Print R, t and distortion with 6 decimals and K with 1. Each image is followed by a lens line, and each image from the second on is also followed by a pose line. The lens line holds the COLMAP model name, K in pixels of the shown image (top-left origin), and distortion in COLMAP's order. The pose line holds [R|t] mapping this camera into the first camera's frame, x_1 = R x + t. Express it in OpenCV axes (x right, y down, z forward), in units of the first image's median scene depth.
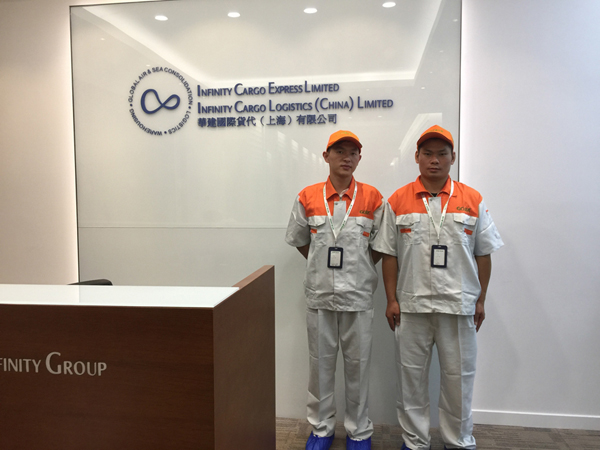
lens RADIAL K [[509.7, 0, 290.9], [0, 509.7, 224.2], [0, 0, 1]] dist [0.075214, -0.089766]
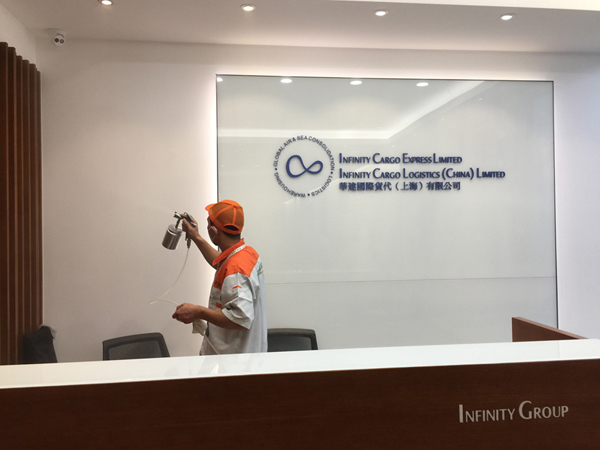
lens RADIAL K [[509.7, 0, 301.6], [0, 509.7, 222.8], [0, 0, 1]] dist [0.075214, -0.089766]
pose [[0.961566, -0.002799, 0.274560, -0.580373], [0.024158, 0.996933, -0.074443, -0.041659], [-0.273510, 0.078214, 0.958684, -0.025692]]
